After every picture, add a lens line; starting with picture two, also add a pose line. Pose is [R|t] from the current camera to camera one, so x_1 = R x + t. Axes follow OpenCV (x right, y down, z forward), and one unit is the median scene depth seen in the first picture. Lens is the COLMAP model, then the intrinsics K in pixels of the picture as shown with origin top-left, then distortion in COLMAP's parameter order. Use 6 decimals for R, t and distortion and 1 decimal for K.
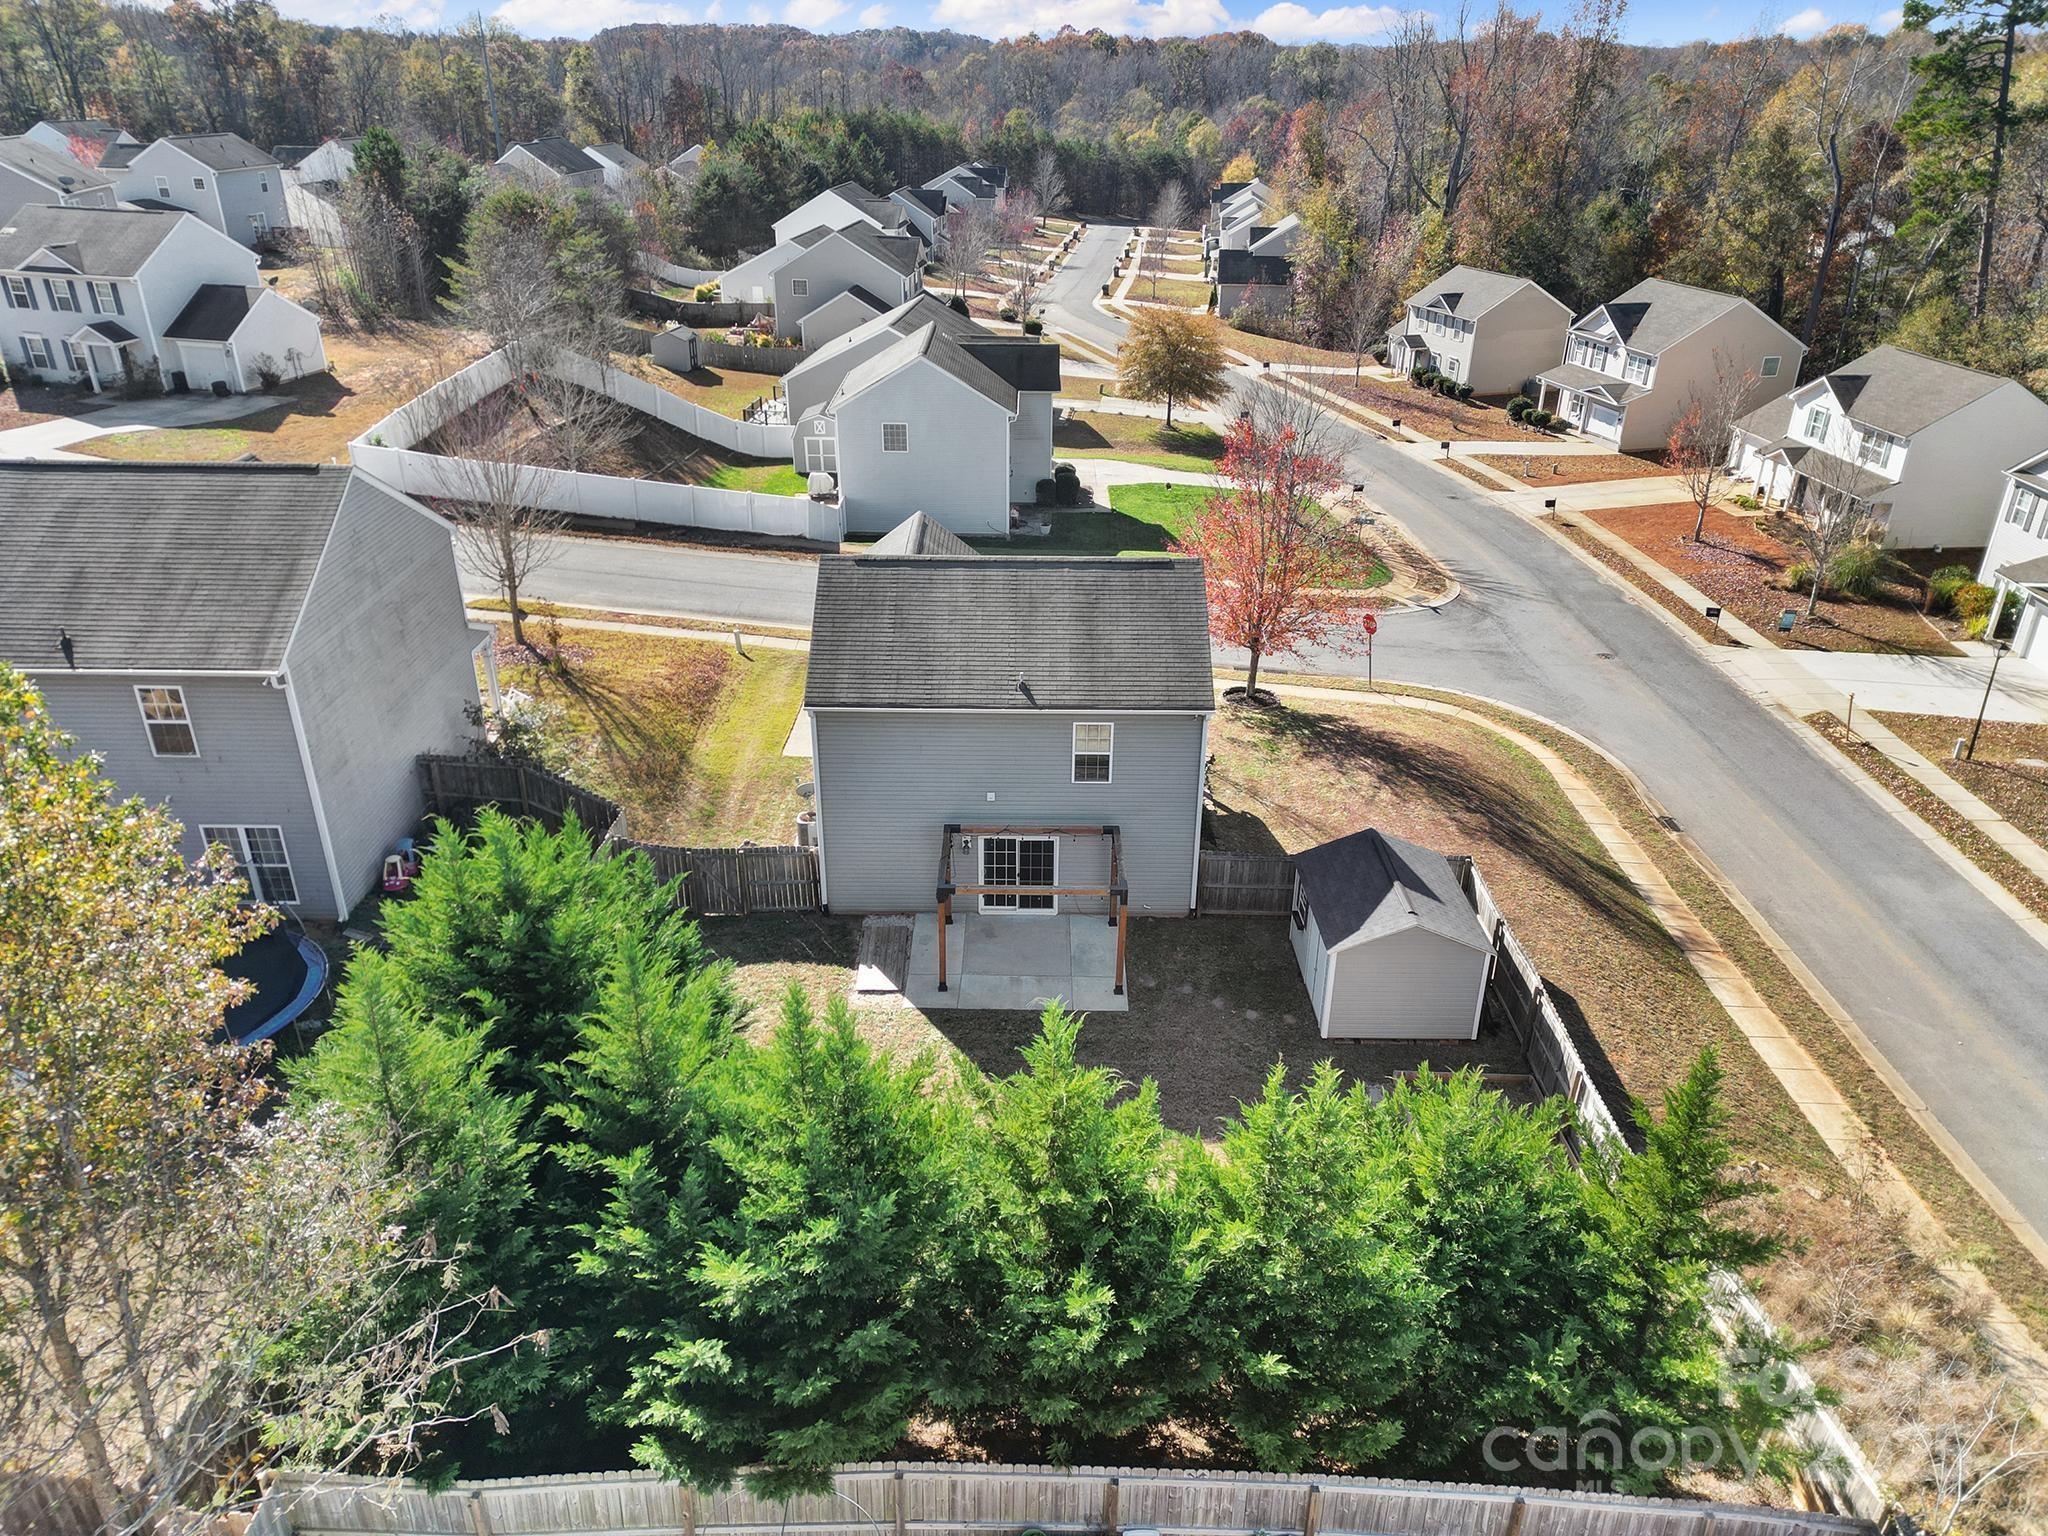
lens RADIAL K [[1423.6, 0, 1024.0], [0, 1423.6, 768.0], [0, 0, 1]] dist [0.076583, -0.071936]
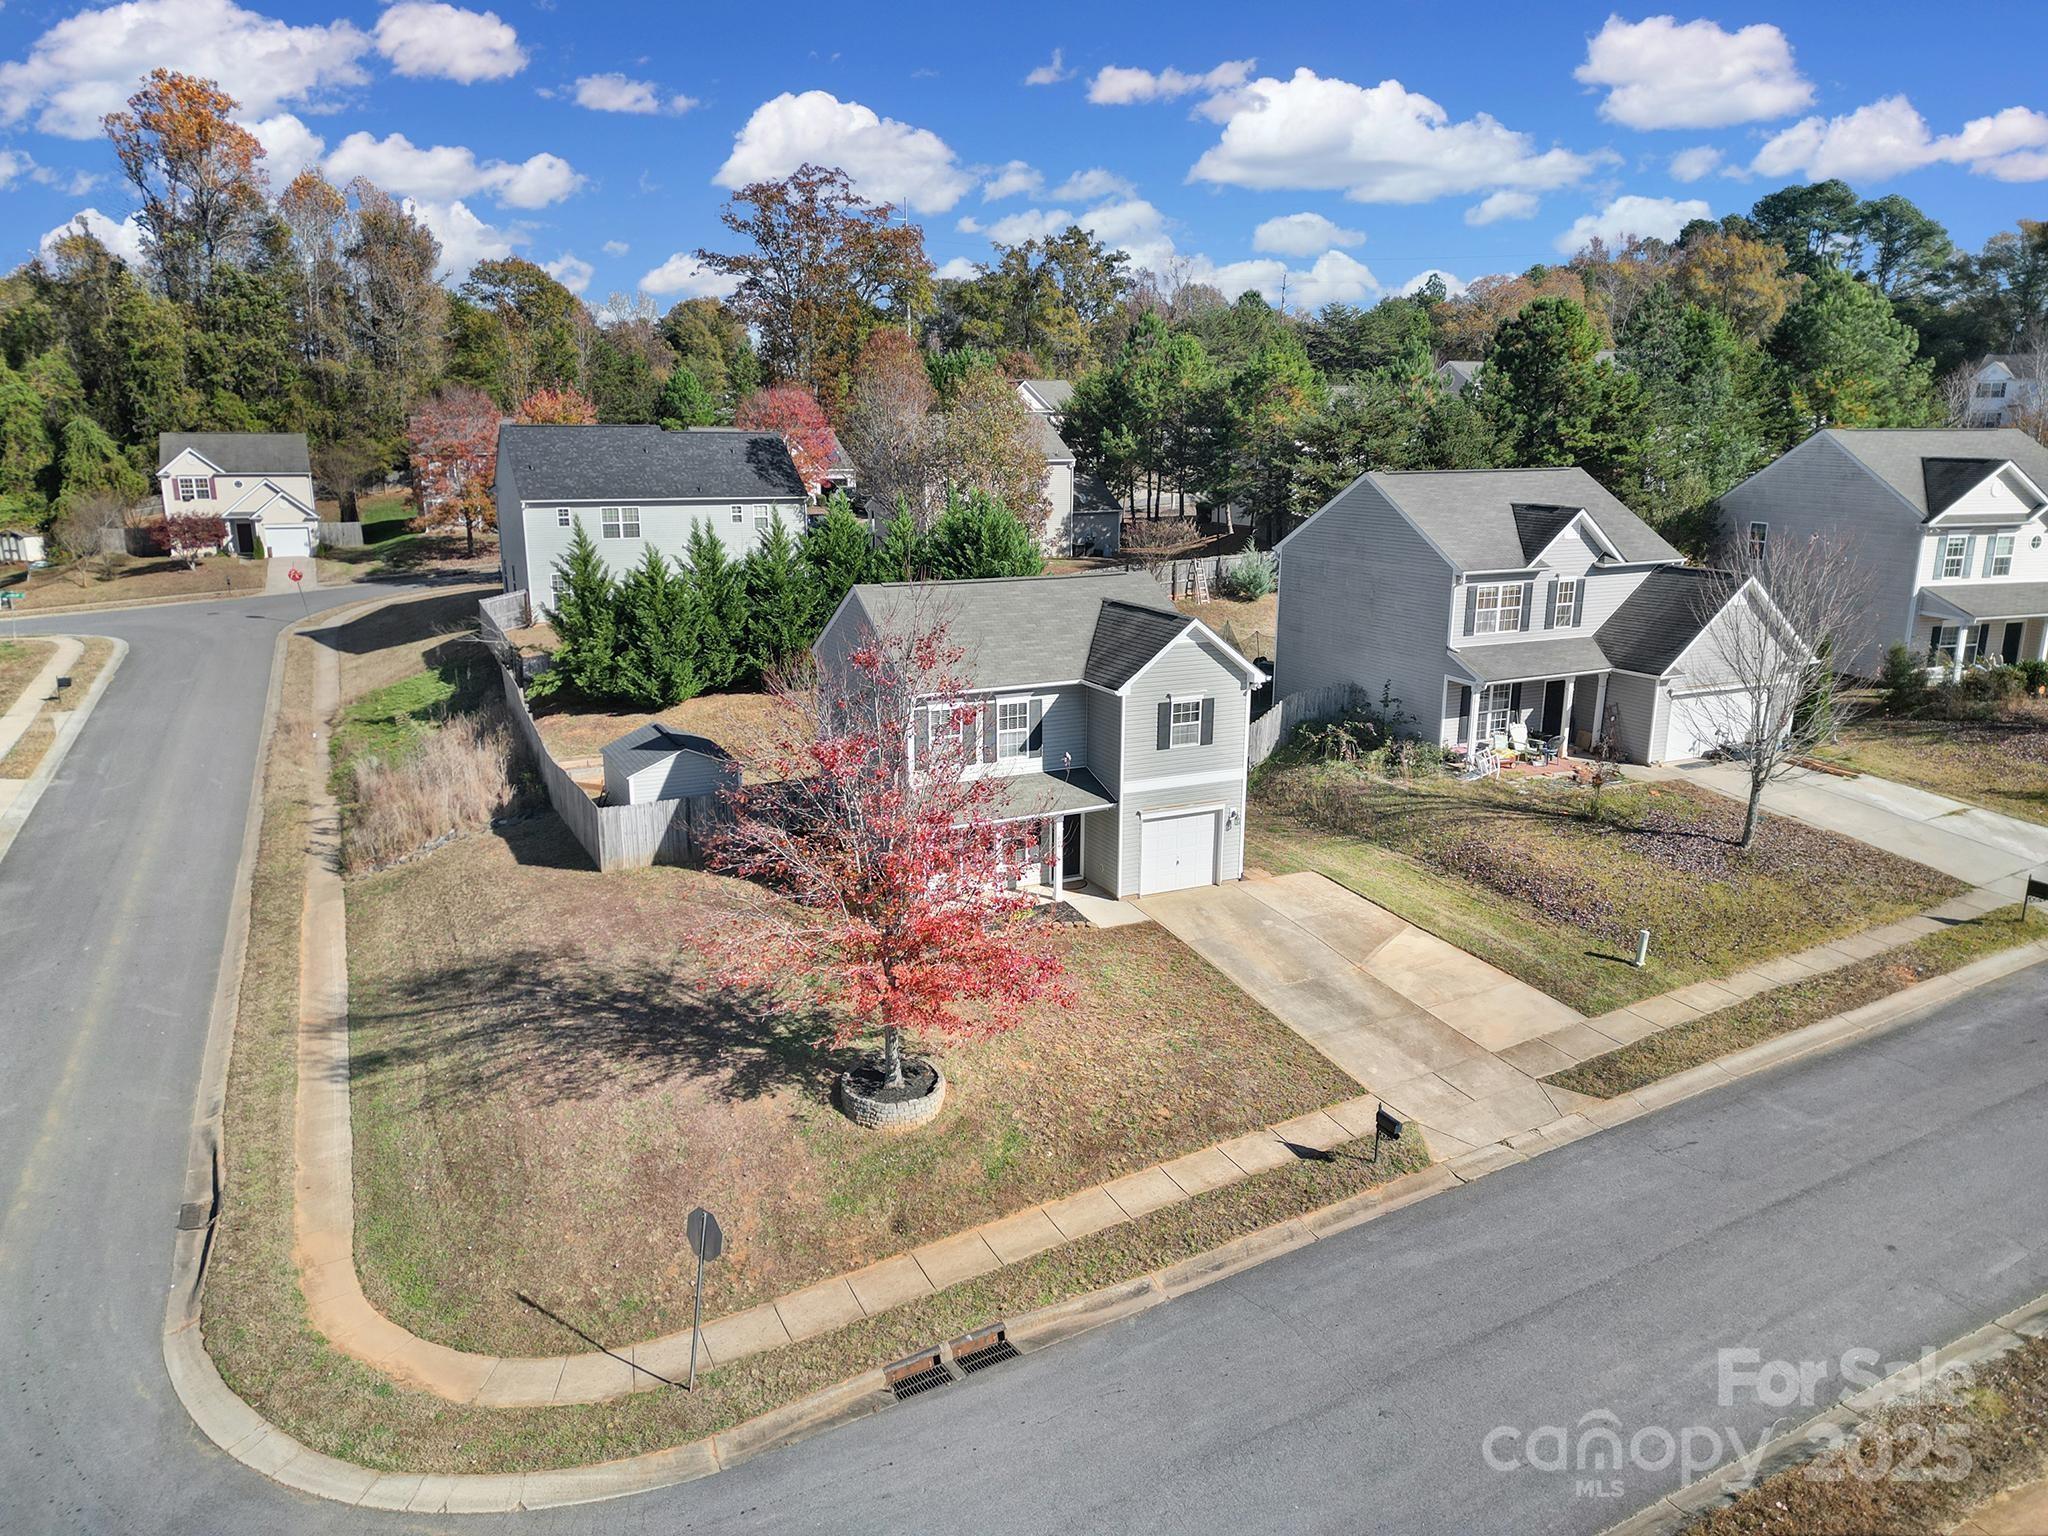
lens RADIAL K [[1422.7, 0, 1024.0], [0, 1422.7, 768.0], [0, 0, 1]] dist [0.088151, -0.097955]
pose [[-0.896360, 0.095111, -0.433004, 0.242272], [-0.205260, 0.776684, 0.595509, -0.351807], [0.392946, 0.622668, -0.676666, 0.918048]]
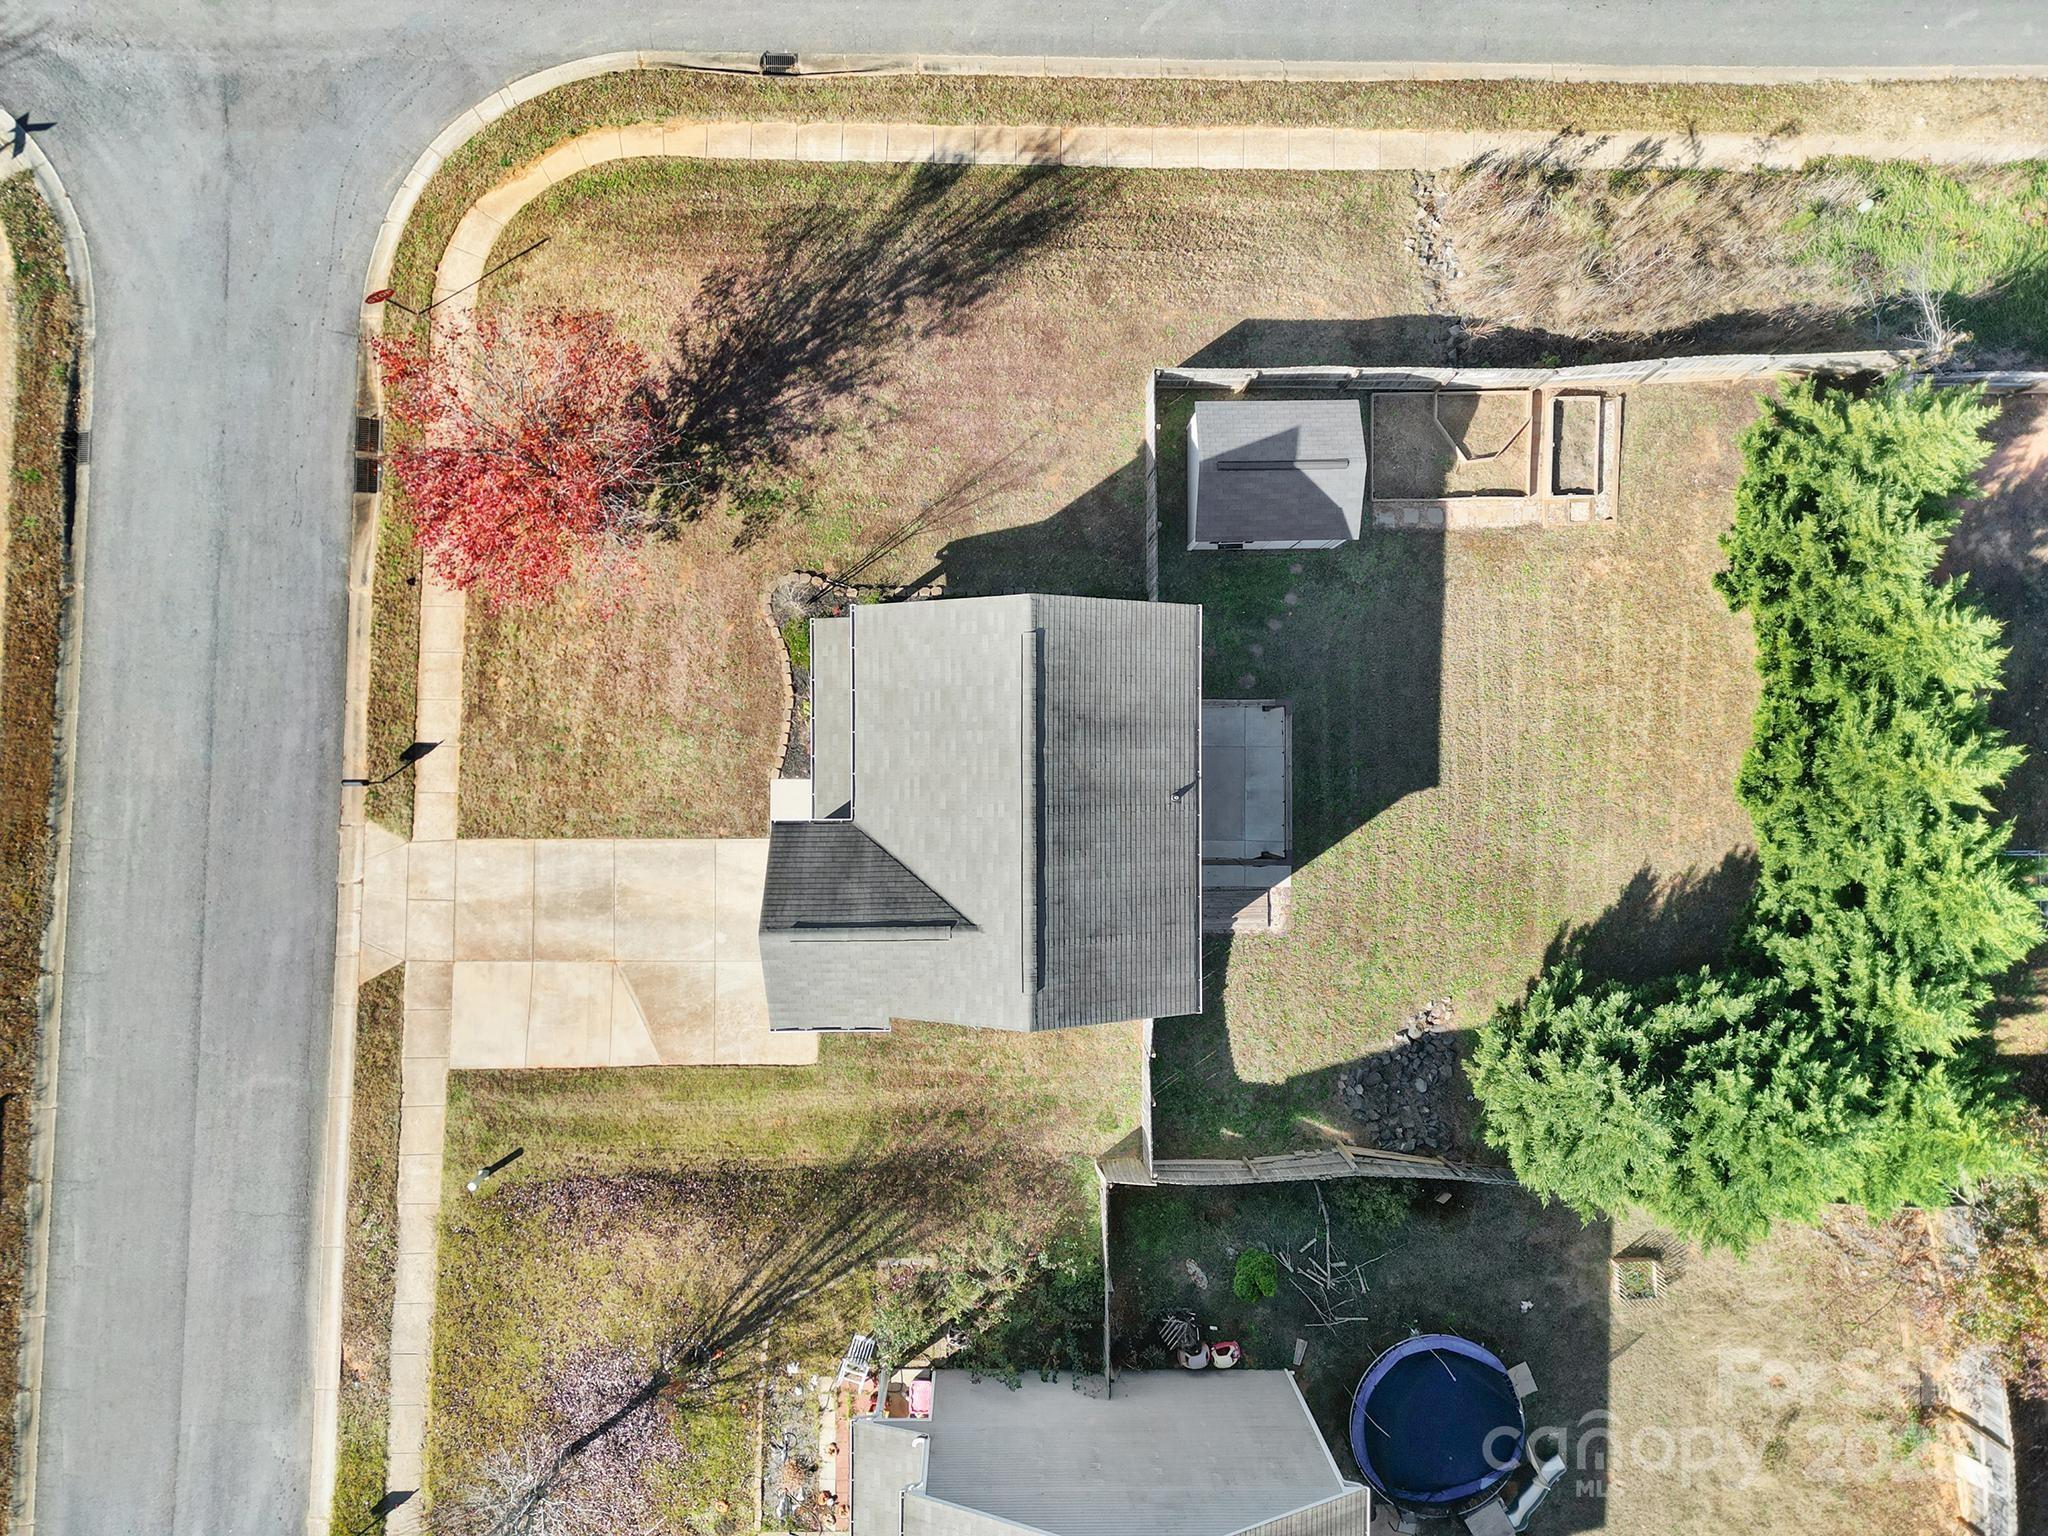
lens RADIAL K [[1423.6, 0, 1024.0], [0, 1423.6, 768.0], [0, 0, 1]] dist [0.076583, -0.071936]
pose [[-0.002437, -0.999874, -0.015708, 0.015692], [0.423154, -0.015264, 0.905929, -0.454811], [-0.906055, -0.004440, 0.423137, 0.306644]]
